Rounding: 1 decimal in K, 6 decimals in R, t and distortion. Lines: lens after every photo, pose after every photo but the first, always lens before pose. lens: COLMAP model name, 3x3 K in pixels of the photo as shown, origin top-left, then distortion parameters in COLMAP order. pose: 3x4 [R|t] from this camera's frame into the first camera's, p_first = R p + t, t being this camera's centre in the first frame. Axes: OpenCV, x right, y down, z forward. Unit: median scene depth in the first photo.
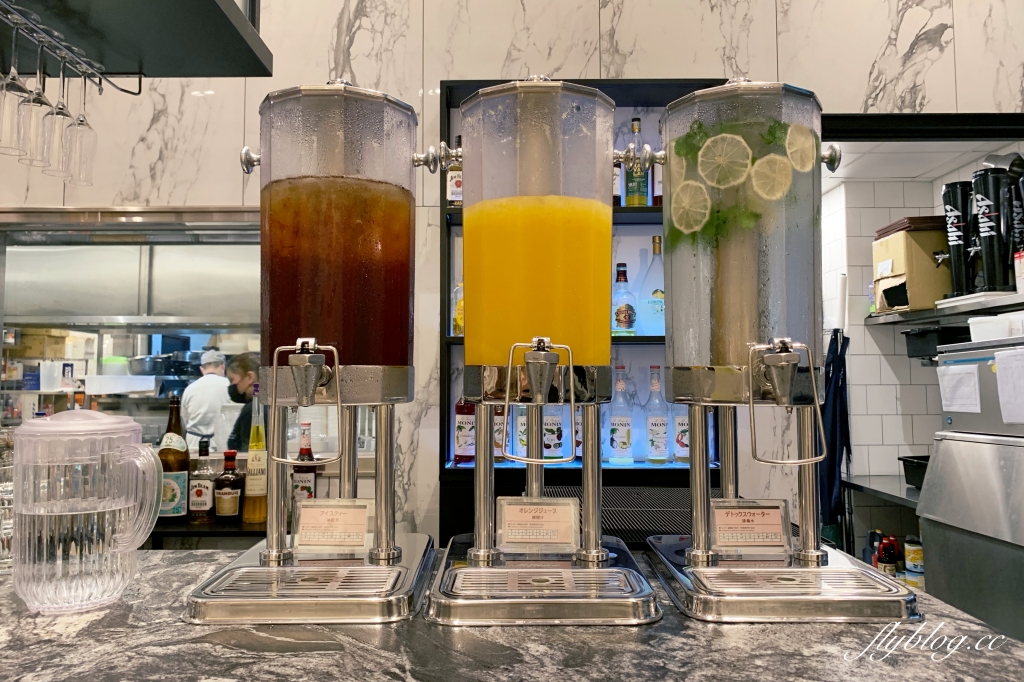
lens RADIAL K [[816.3, 0, 512.0], [0, 816.3, 341.0], [0, 0, 1]] dist [-0.018394, -0.003180]
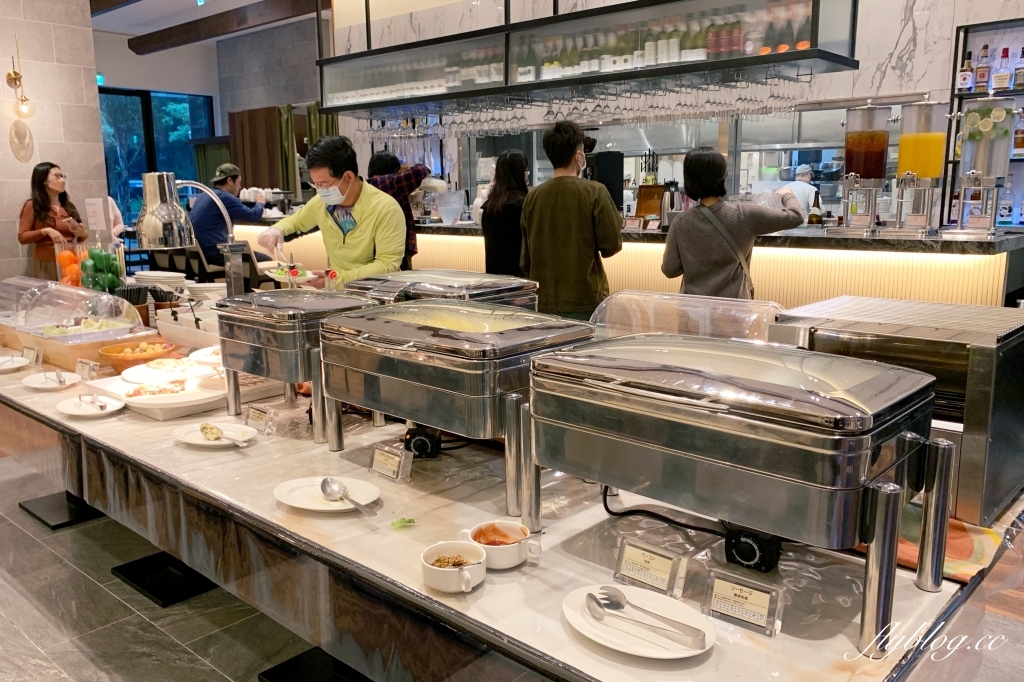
lens RADIAL K [[816.3, 0, 512.0], [0, 816.3, 341.0], [0, 0, 1]] dist [-0.018394, -0.003180]
pose [[0.743537, 0.117366, -0.658314, 0.165977], [0.041015, 0.974618, 0.220083, -0.019004], [0.667435, -0.190641, 0.719851, -0.428679]]
